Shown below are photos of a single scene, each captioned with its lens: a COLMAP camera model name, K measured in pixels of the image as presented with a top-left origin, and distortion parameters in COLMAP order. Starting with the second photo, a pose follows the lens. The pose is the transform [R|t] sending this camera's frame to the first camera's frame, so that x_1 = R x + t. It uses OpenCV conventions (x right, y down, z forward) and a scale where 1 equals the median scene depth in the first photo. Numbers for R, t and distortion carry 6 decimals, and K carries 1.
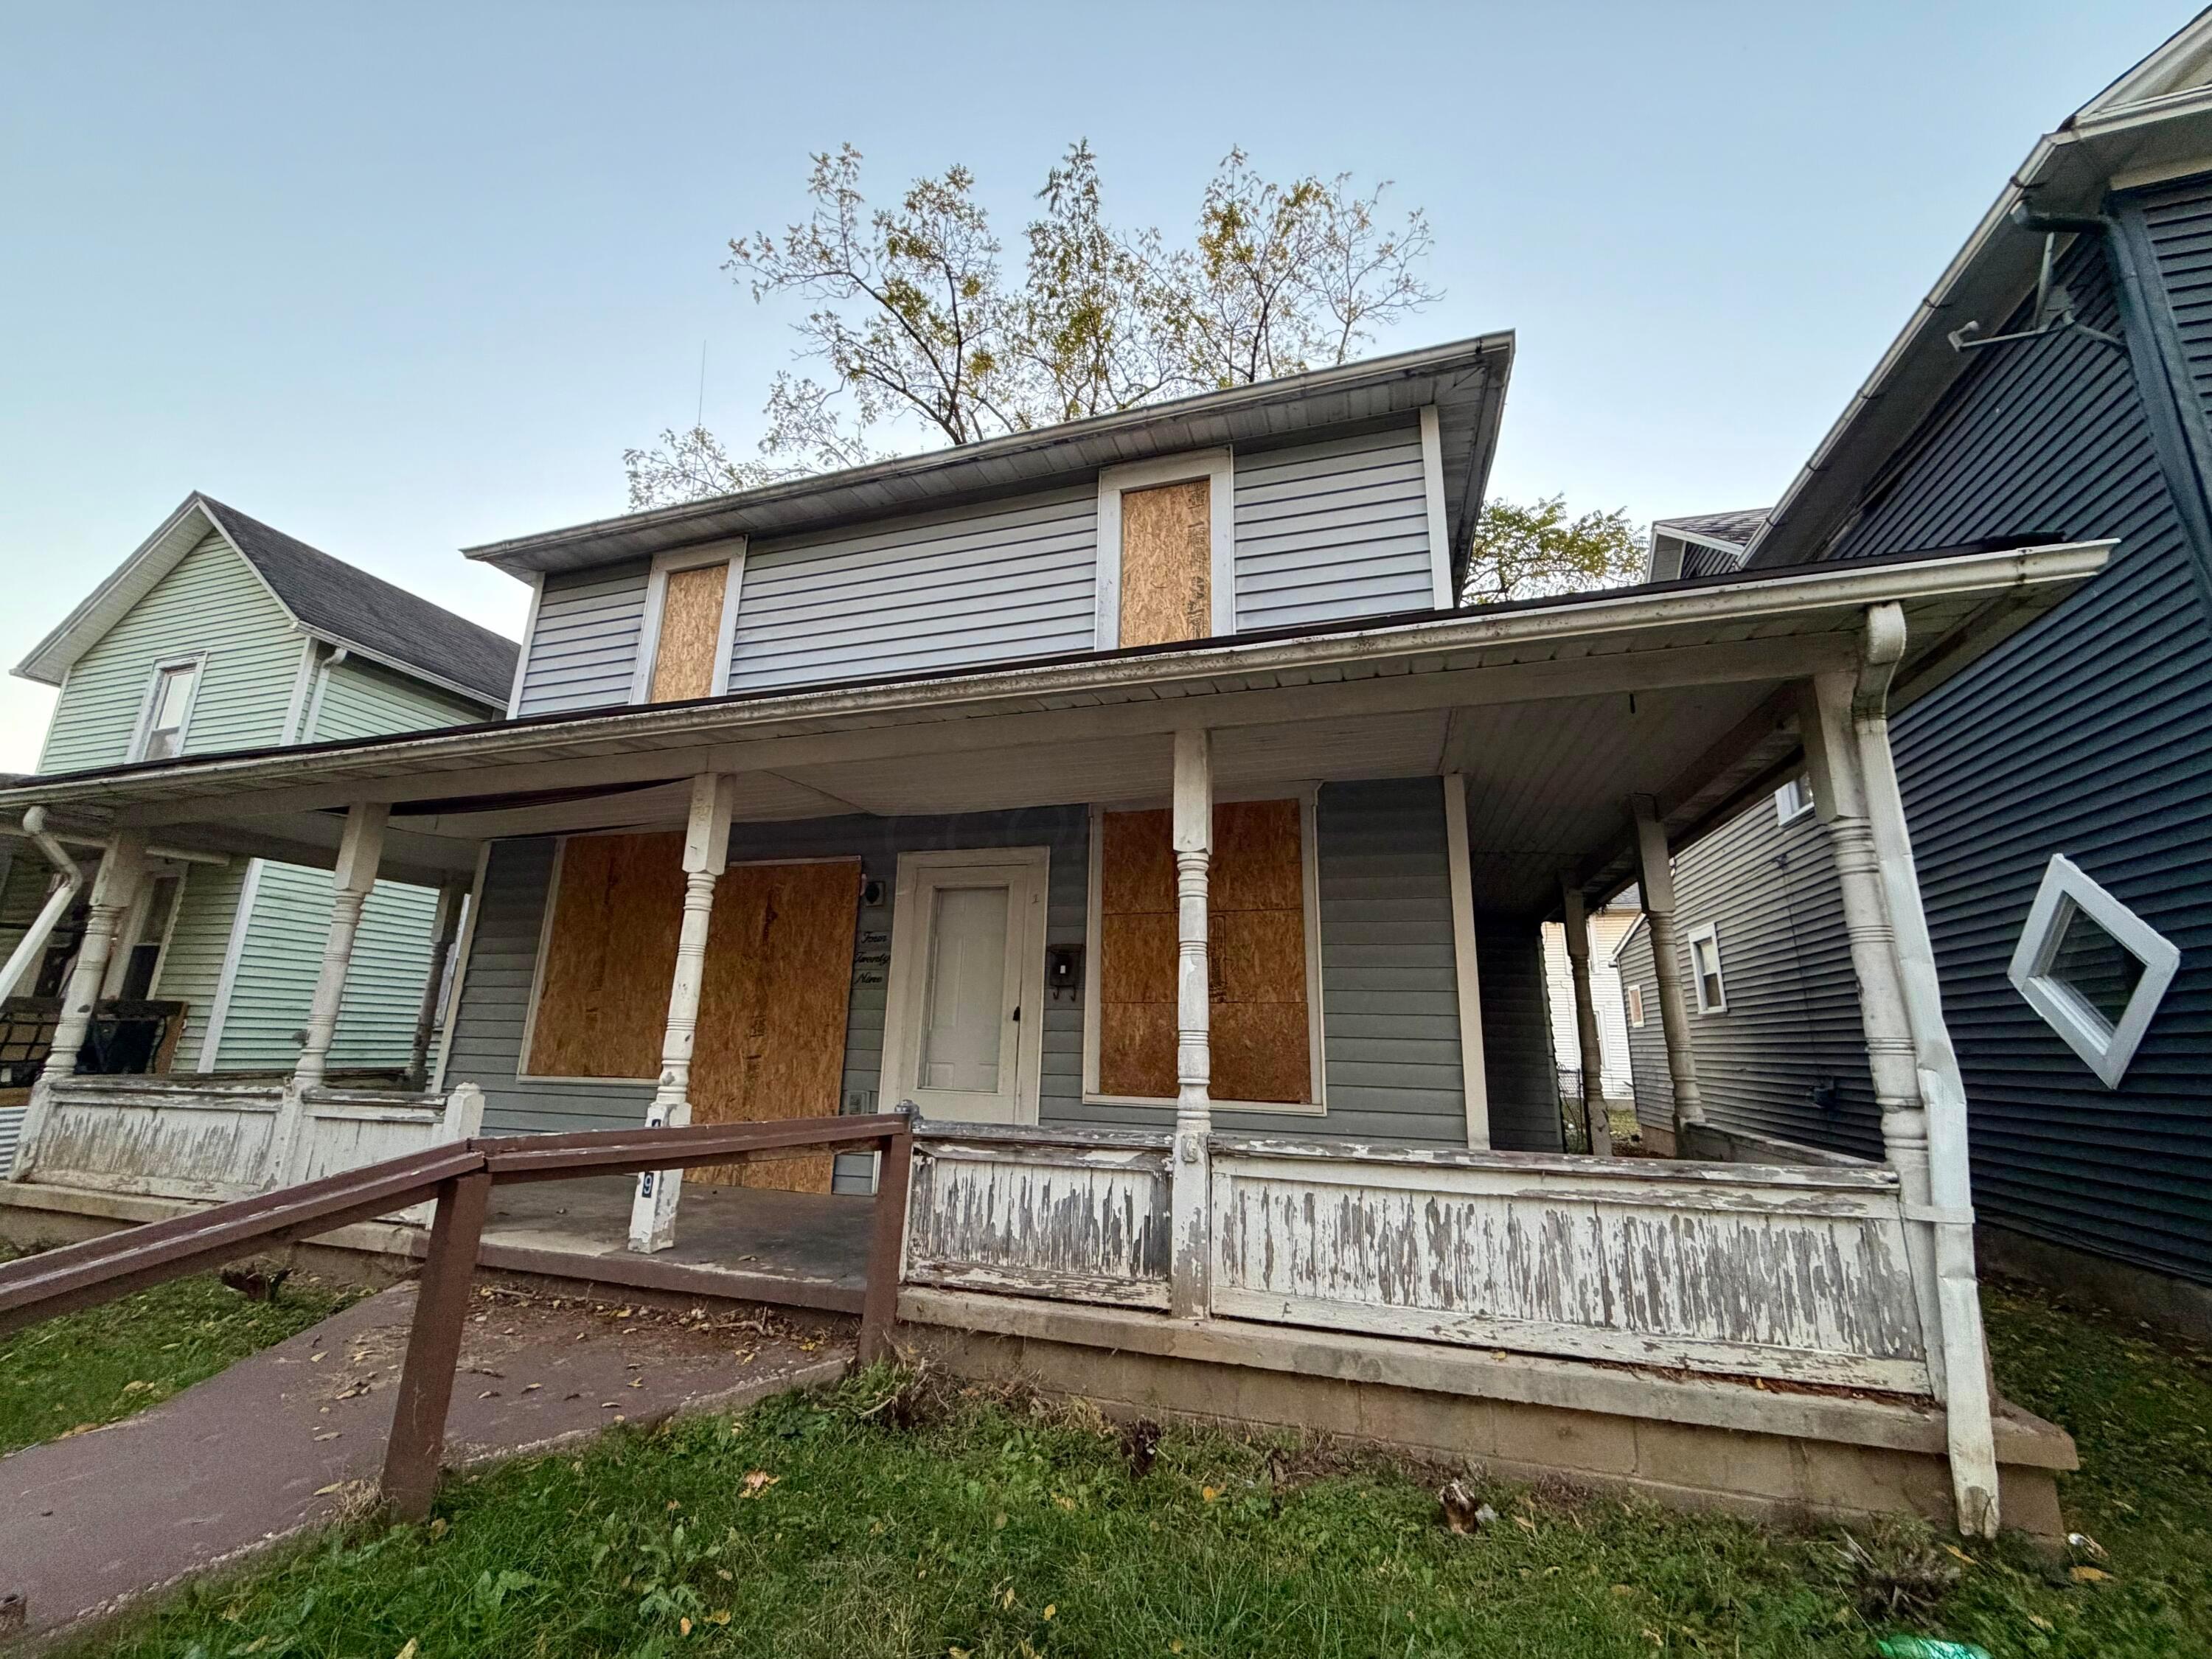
lens RADIAL K [[873.4, 0, 1112.1], [0, 873.4, 838.5], [0, 0, 1]] dist [0.000186, -0.000269]
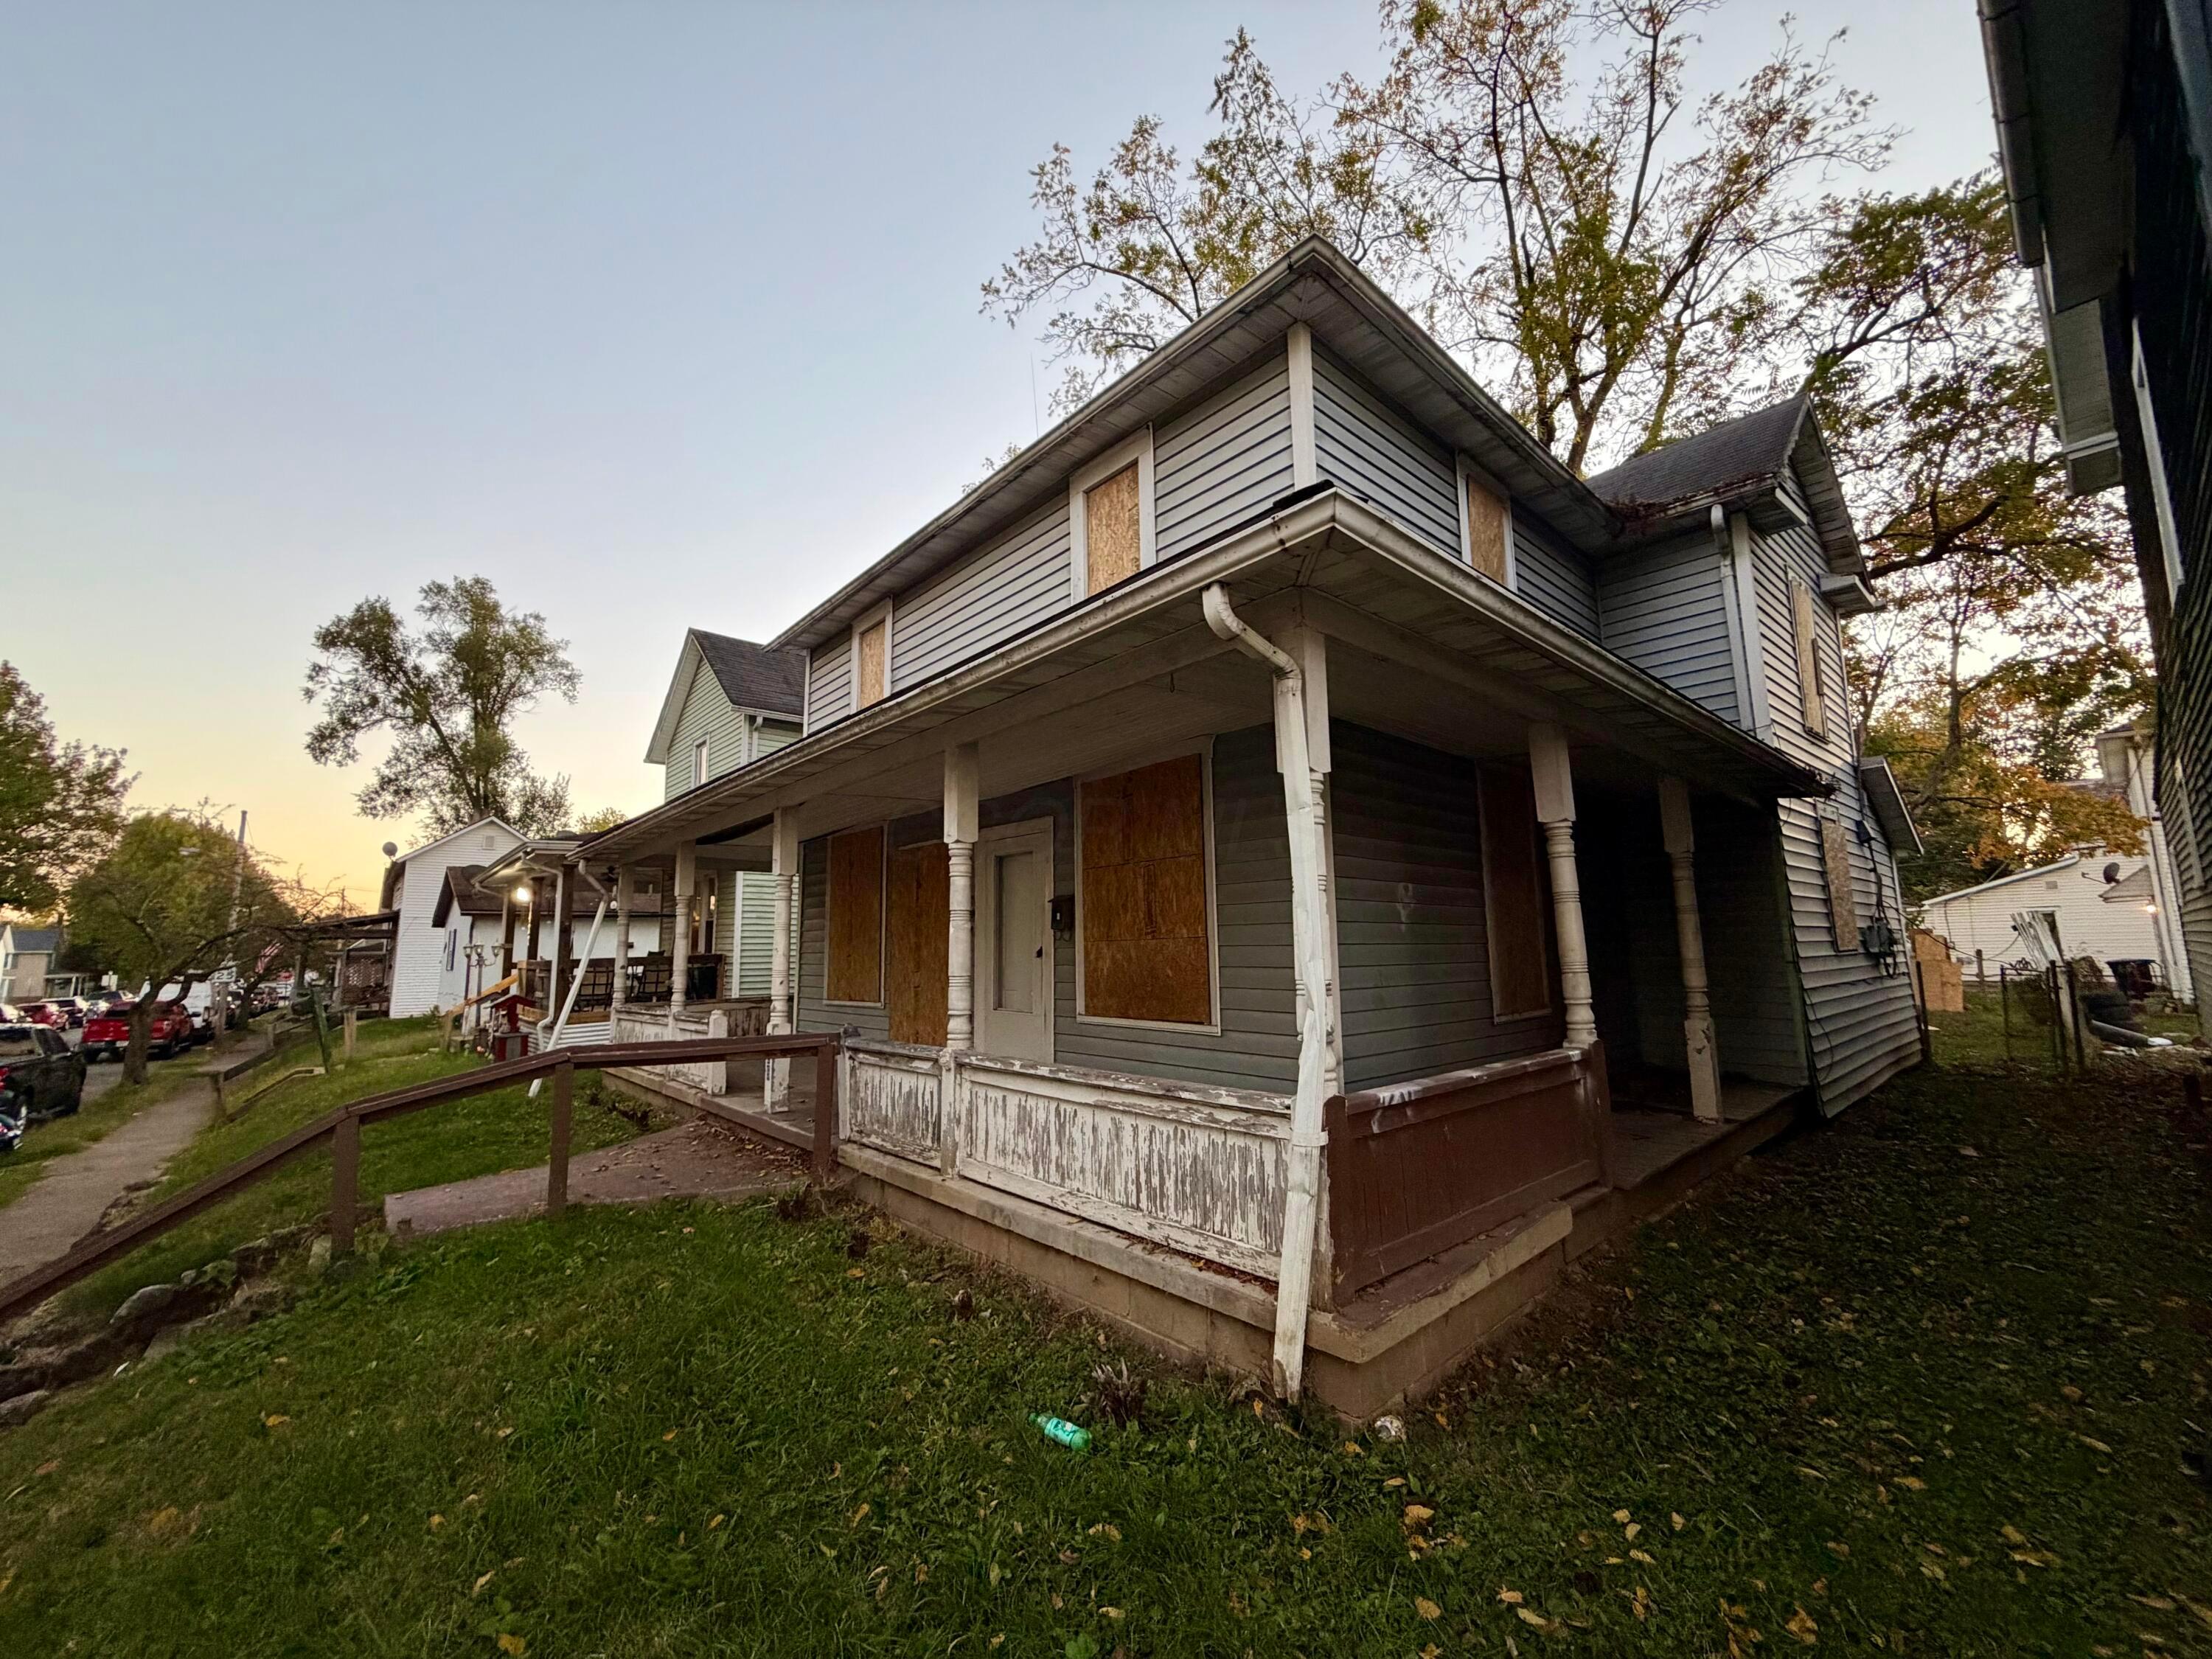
lens RADIAL K [[873.4, 0, 1112.1], [0, 873.4, 838.5], [0, 0, 1]] dist [0.000186, -0.000269]
pose [[0.855762, -0.101244, -0.507367, 1.071957], [0.153620, 0.986163, 0.062319, -0.040363], [0.494037, -0.131272, 0.859474, -0.018078]]
